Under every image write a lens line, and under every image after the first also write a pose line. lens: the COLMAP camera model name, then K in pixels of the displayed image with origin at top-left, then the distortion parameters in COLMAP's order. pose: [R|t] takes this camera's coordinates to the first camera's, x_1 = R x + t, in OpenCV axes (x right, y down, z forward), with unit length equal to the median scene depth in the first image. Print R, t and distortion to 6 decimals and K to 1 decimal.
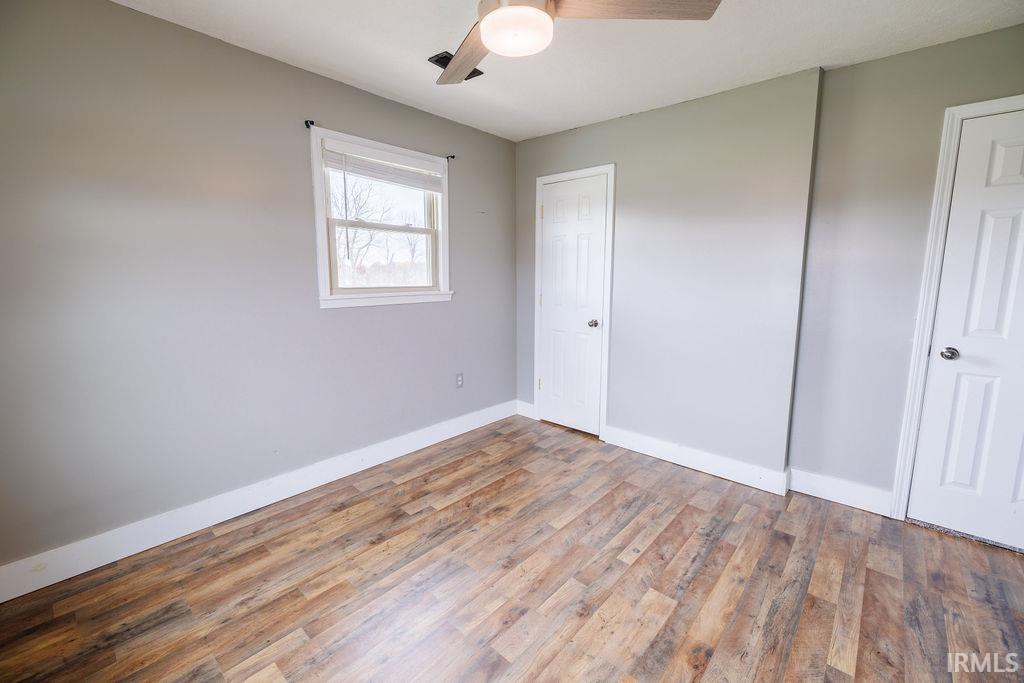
lens RADIAL K [[428.1, 0, 511.9], [0, 428.1, 339.3], [0, 0, 1]] dist [0.000027, 0.000047]
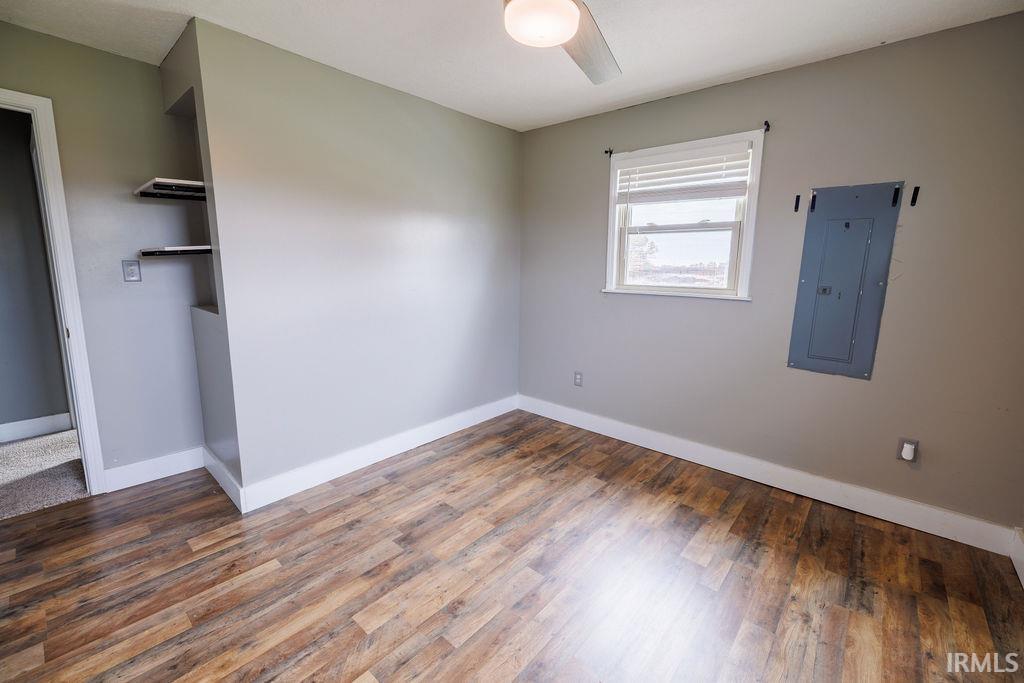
lens RADIAL K [[428.1, 0, 523.7], [0, 428.1, 339.8], [0, 0, 1]] dist [0.000027, 0.000047]
pose [[-0.999165, -0.018081, -0.036631, 0.042407], [-0.028926, 0.946339, 0.321877, -0.197846], [0.028846, 0.322668, -0.946072, 1.239627]]
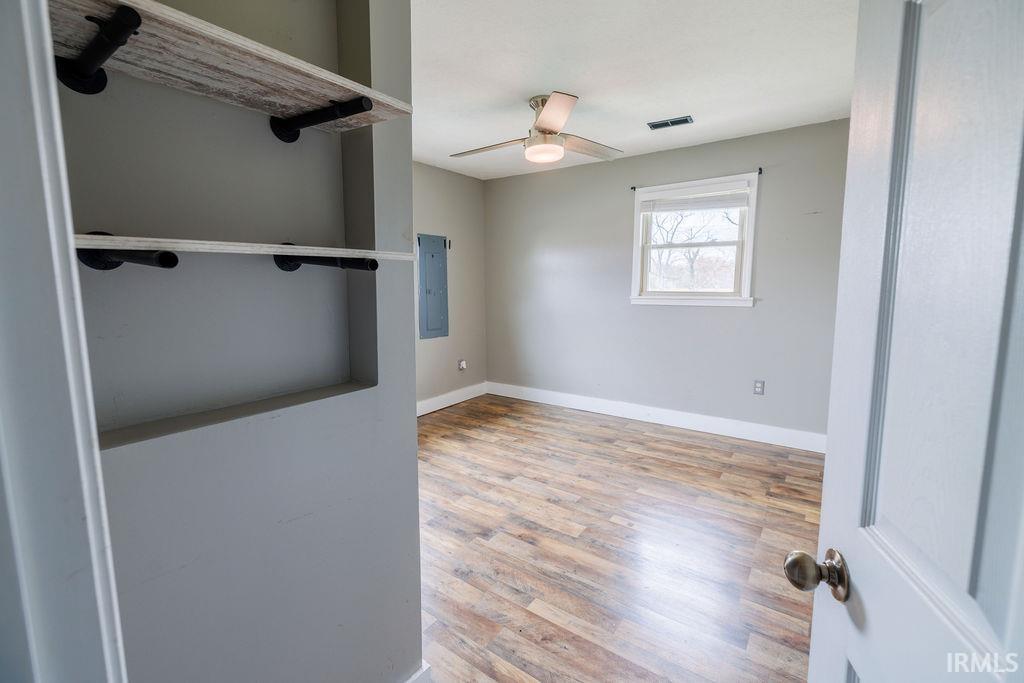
lens RADIAL K [[428.1, 0, 514.1], [0, 428.1, 346.1], [0, 0, 1]] dist [0.000027, 0.000047]
pose [[0.111876, 0.142165, -0.983500, 1.124768], [-0.145541, 0.981385, 0.125304, -0.058194], [0.983006, 0.129122, 0.130484, 0.420748]]
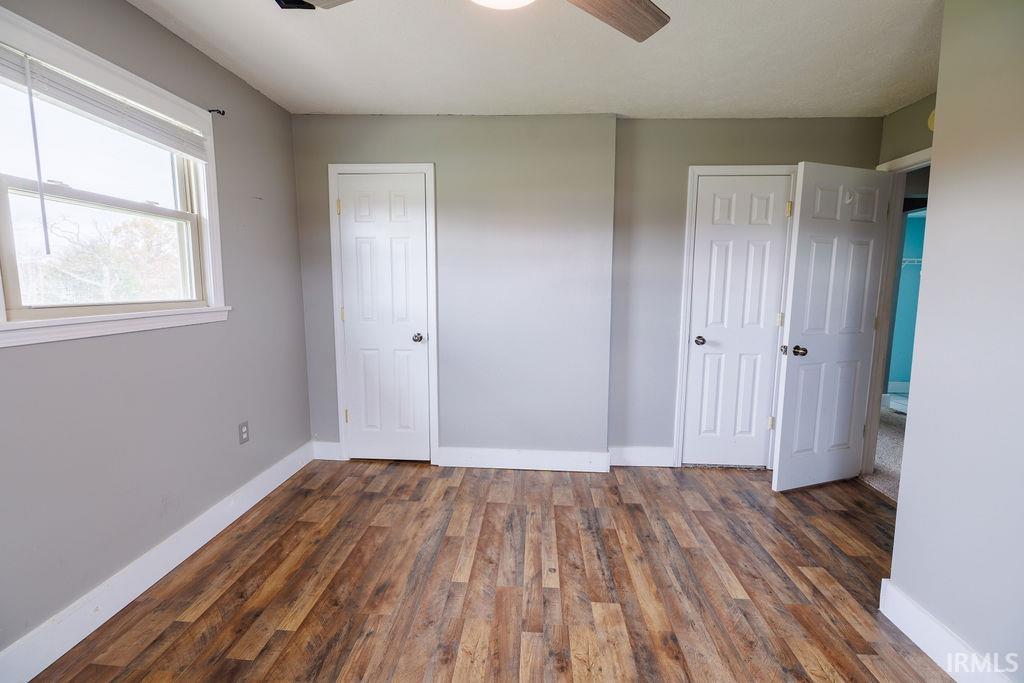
lens RADIAL K [[428.1, 0, 513.1], [0, 428.1, 340.6], [0, 0, 1]] dist [0.000027, 0.000047]
pose [[0.780261, -0.078462, 0.620513, -0.288989], [0.088652, 0.995958, 0.014461, -0.036833], [-0.619140, 0.043726, 0.784062, 0.238830]]
